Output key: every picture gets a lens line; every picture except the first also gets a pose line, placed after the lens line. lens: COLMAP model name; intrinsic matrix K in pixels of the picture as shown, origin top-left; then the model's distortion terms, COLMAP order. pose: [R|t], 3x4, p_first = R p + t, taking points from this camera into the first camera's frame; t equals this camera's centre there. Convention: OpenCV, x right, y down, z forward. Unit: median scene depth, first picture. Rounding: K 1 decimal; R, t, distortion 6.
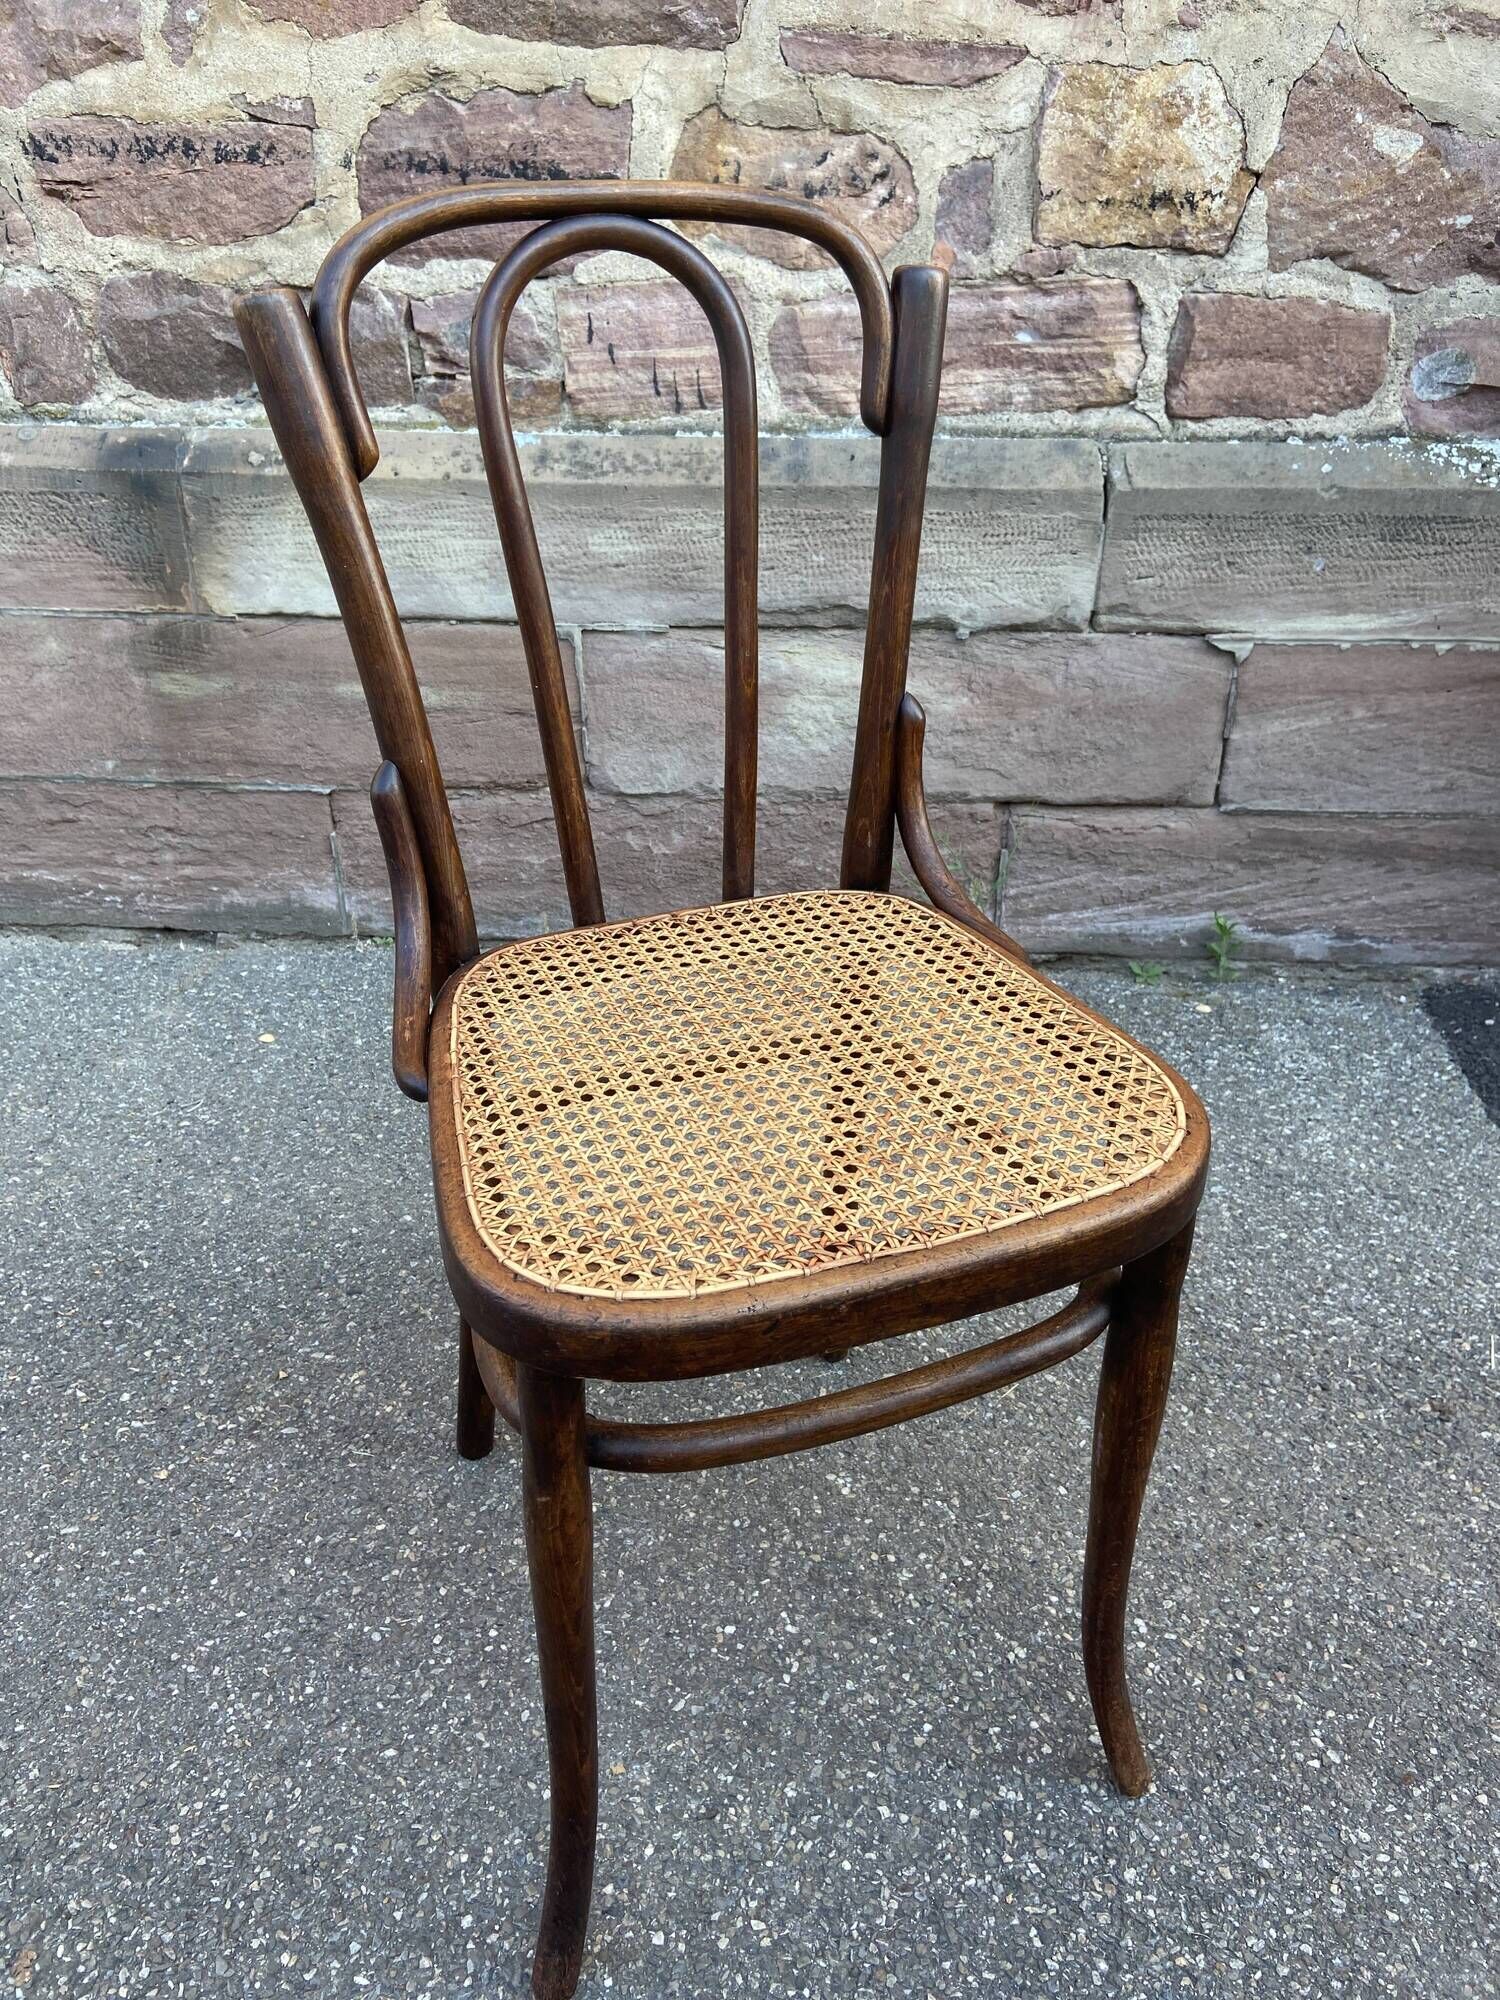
lens RADIAL K [[1515.8, 0, 749.5], [0, 1515.8, 990.8], [0, 0, 1]] dist [0.127432, -0.168331]
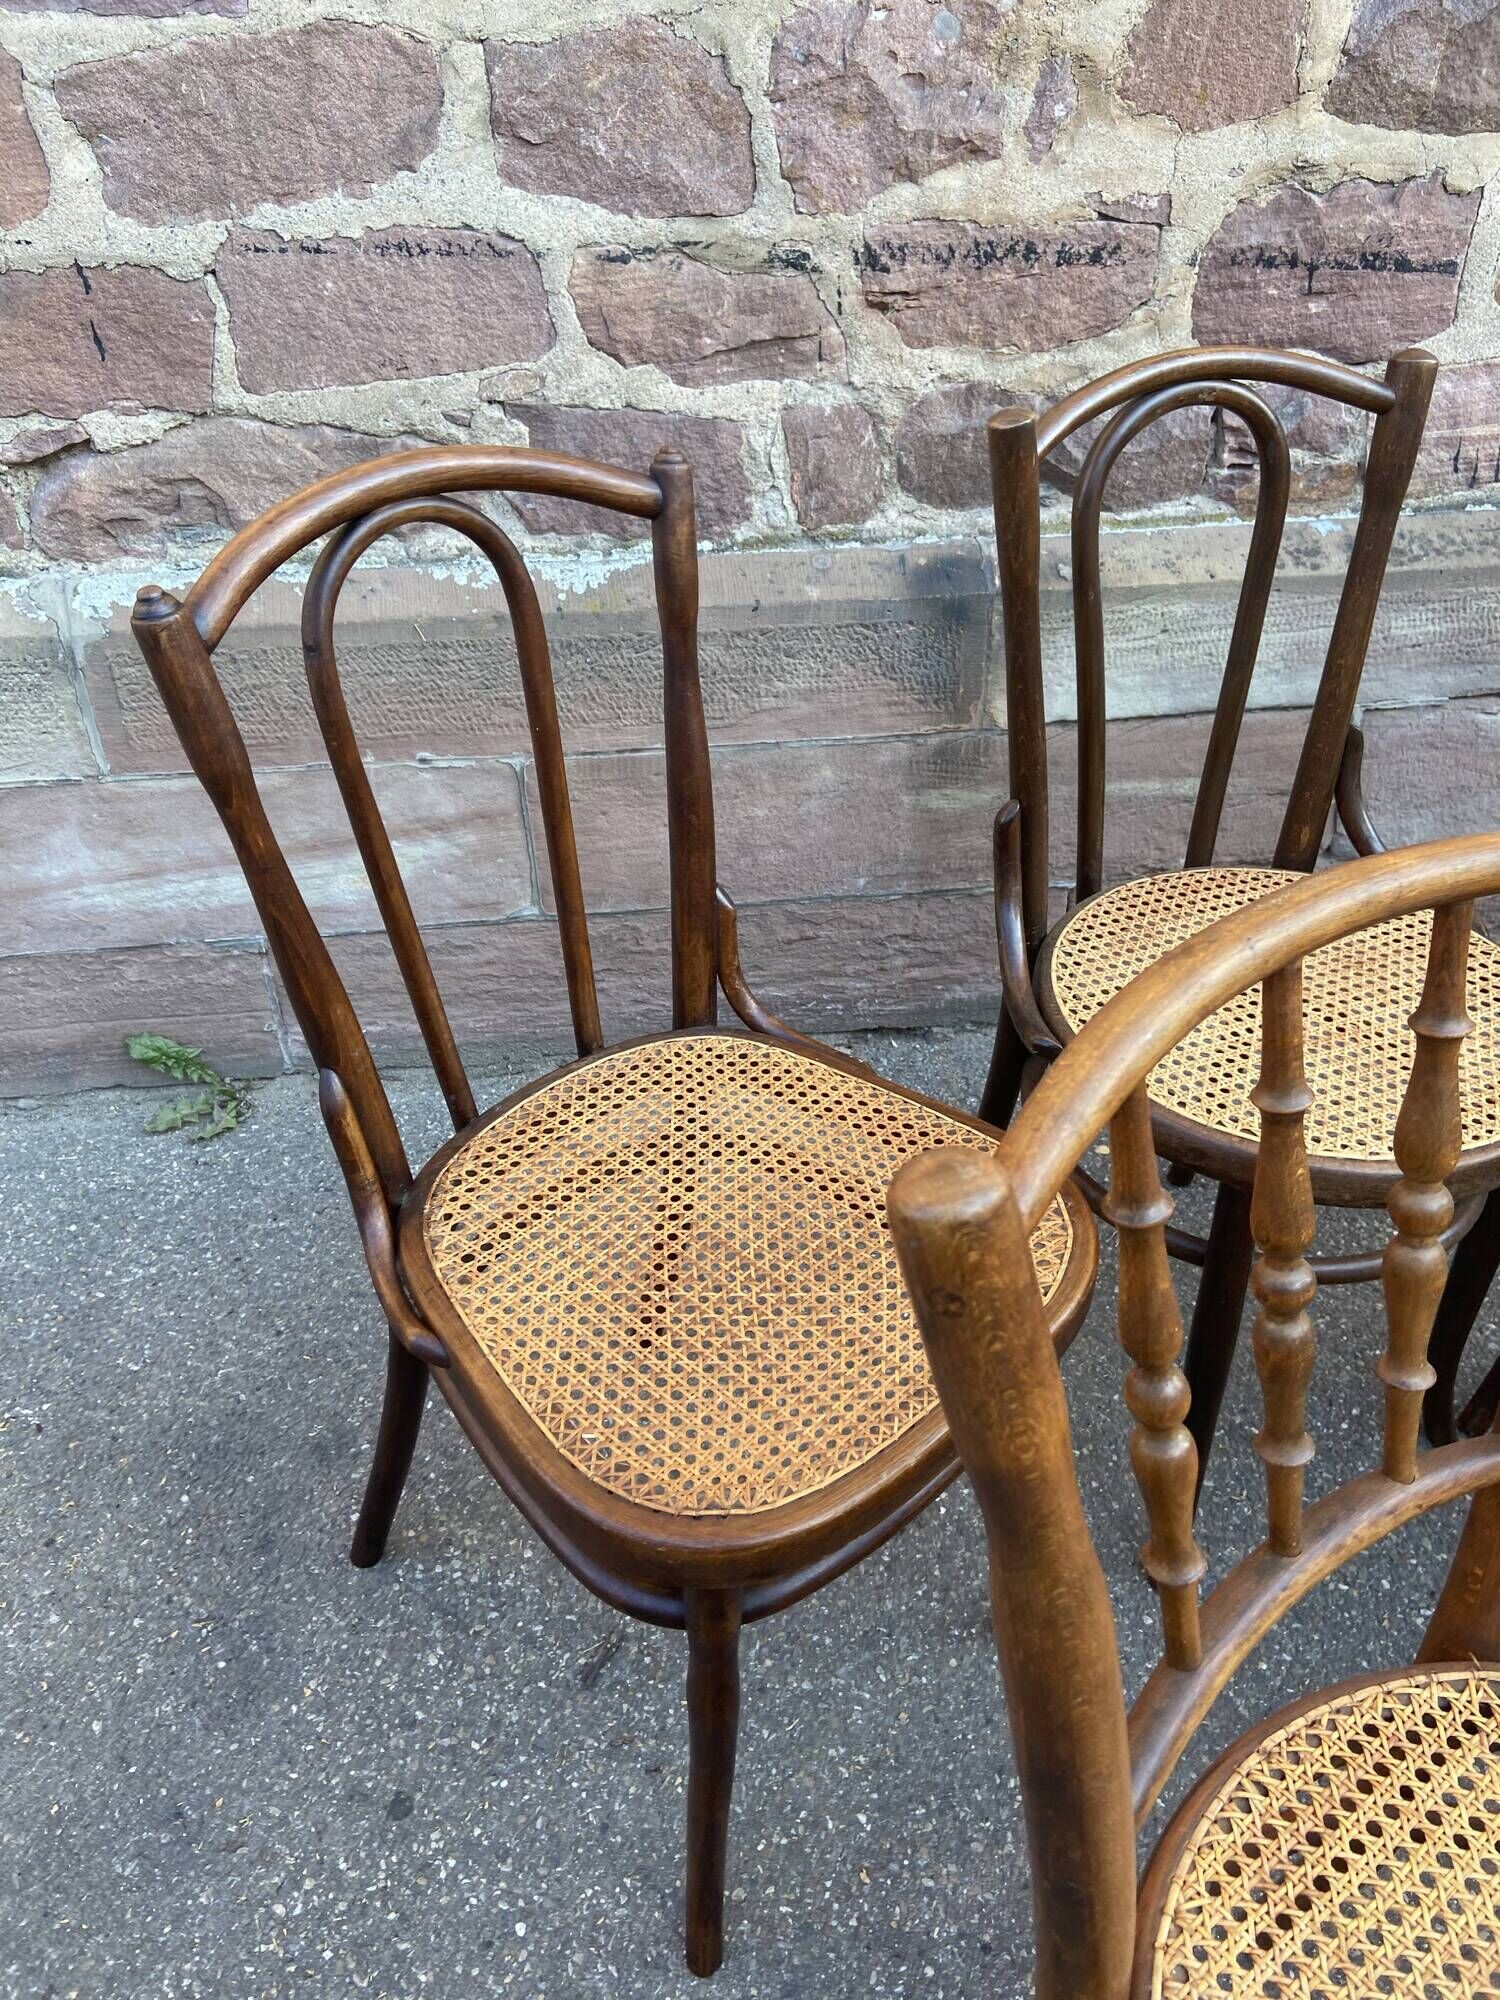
lens RADIAL K [[1515.8, 0, 768.2], [0, 1515.8, 979.3], [0, 0, 1]] dist [0.127432, -0.168331]
pose [[0.984661, -0.107738, 0.137243, -0.692604], [0.092804, 0.989486, 0.110928, -0.223645], [-0.147751, -0.096489, 0.984307, 0.053717]]
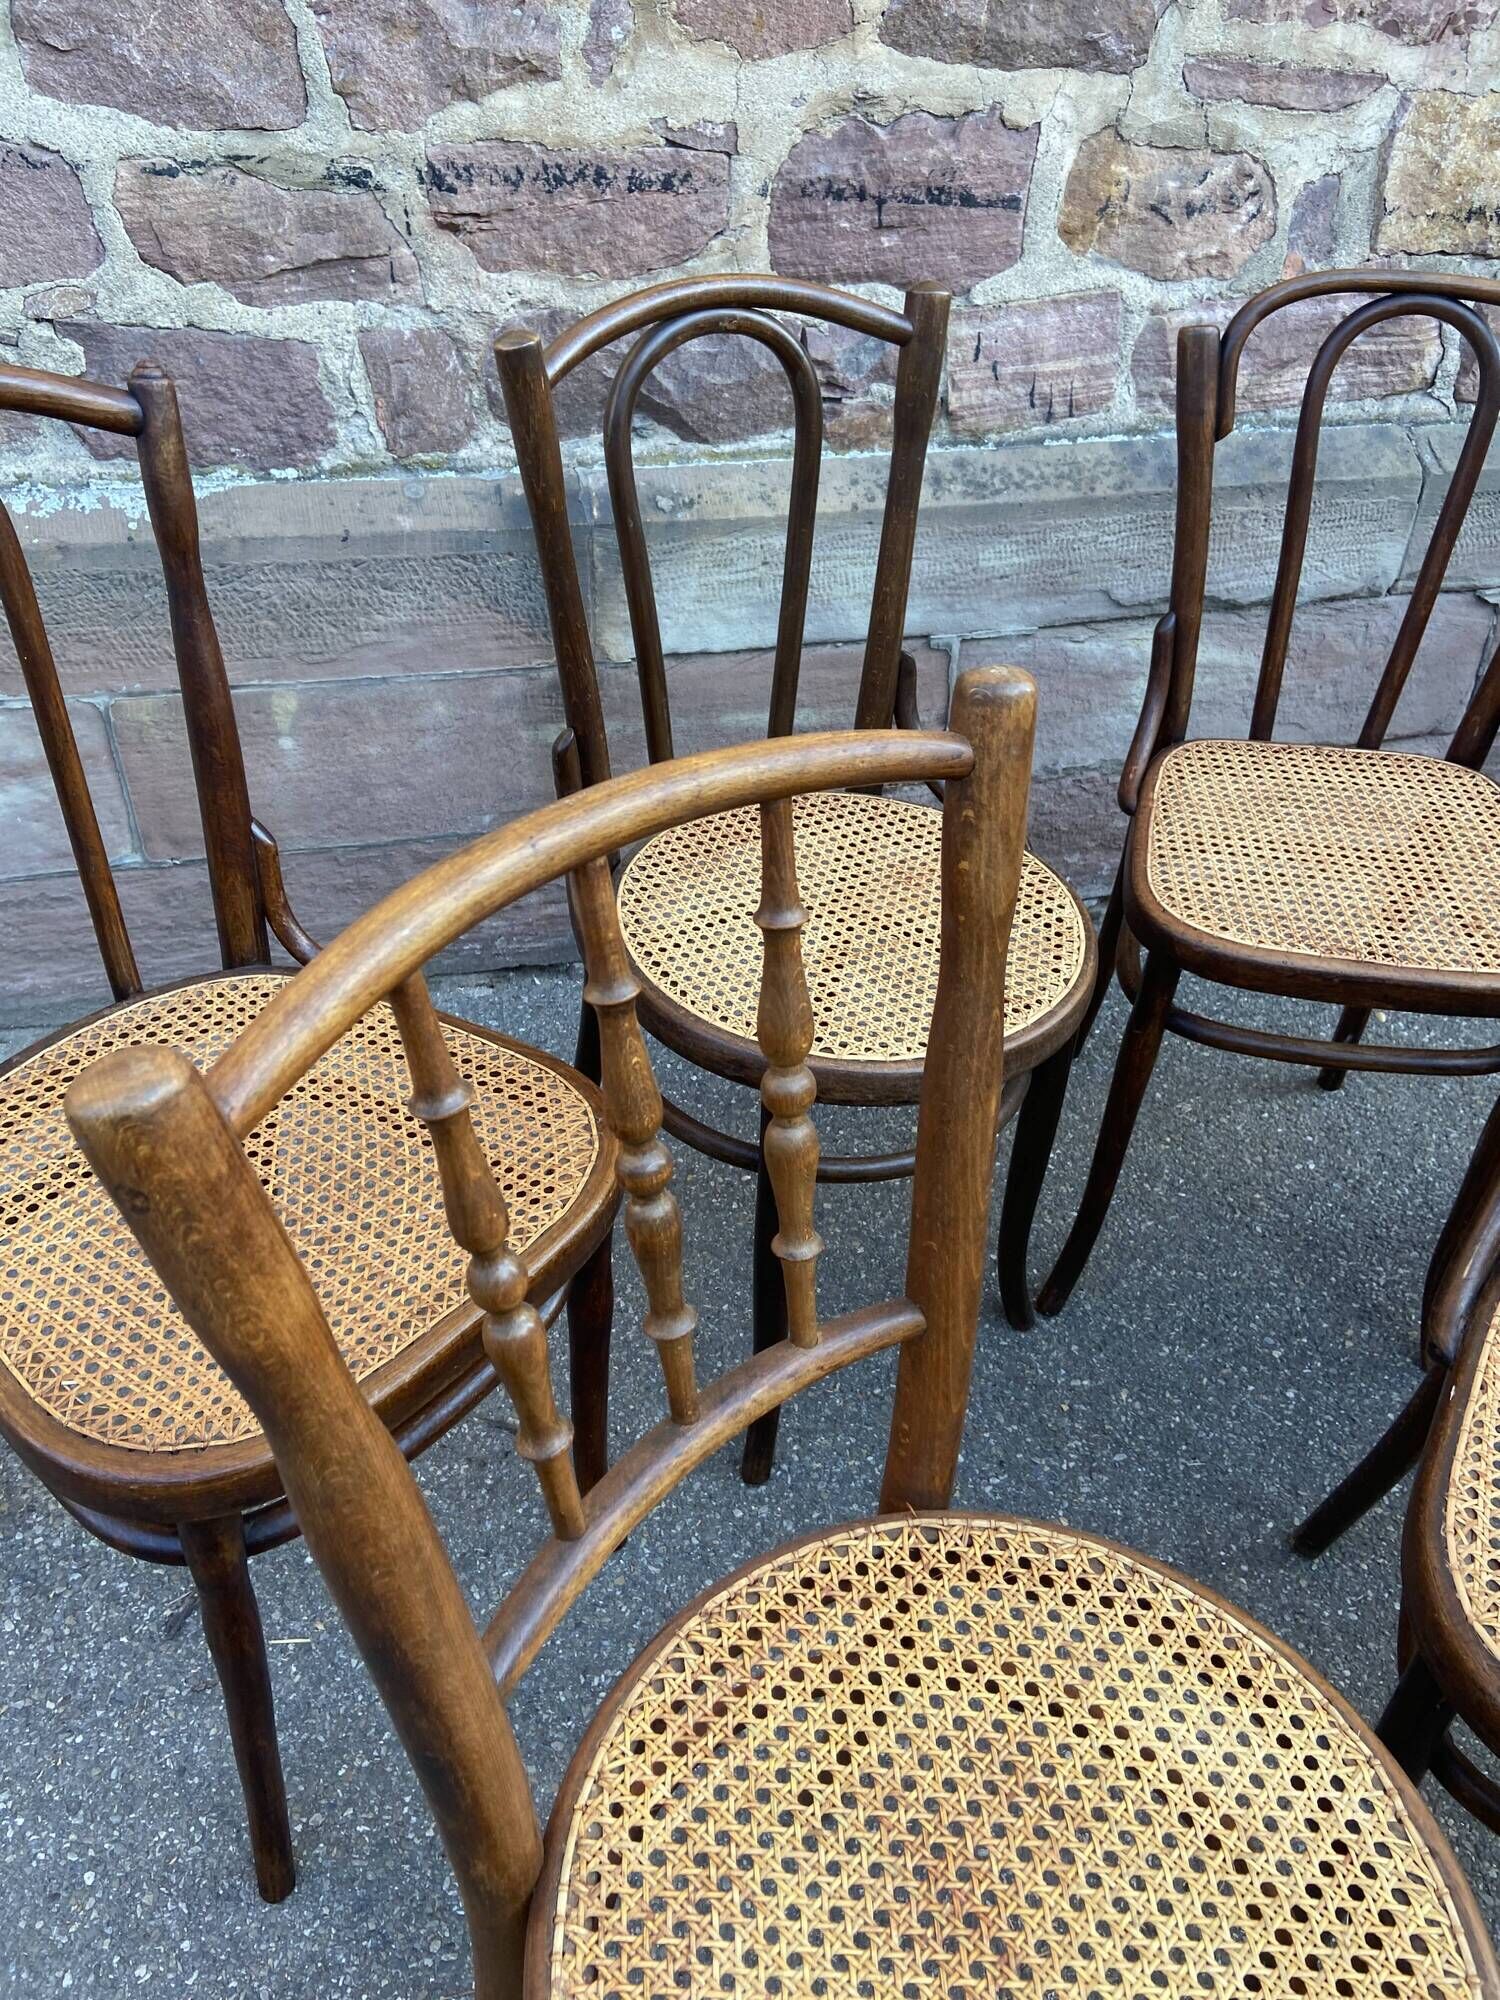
lens RADIAL K [[1517.4, 0, 740.1], [0, 1517.4, 979.2], [0, 0, 1]] dist [0.127661, -0.166207]
pose [[0.952125, -0.155764, 0.263049, -0.601208], [0.116581, 0.980437, 0.158592, -0.205104], [-0.282606, -0.120333, 0.951659, 0.023461]]
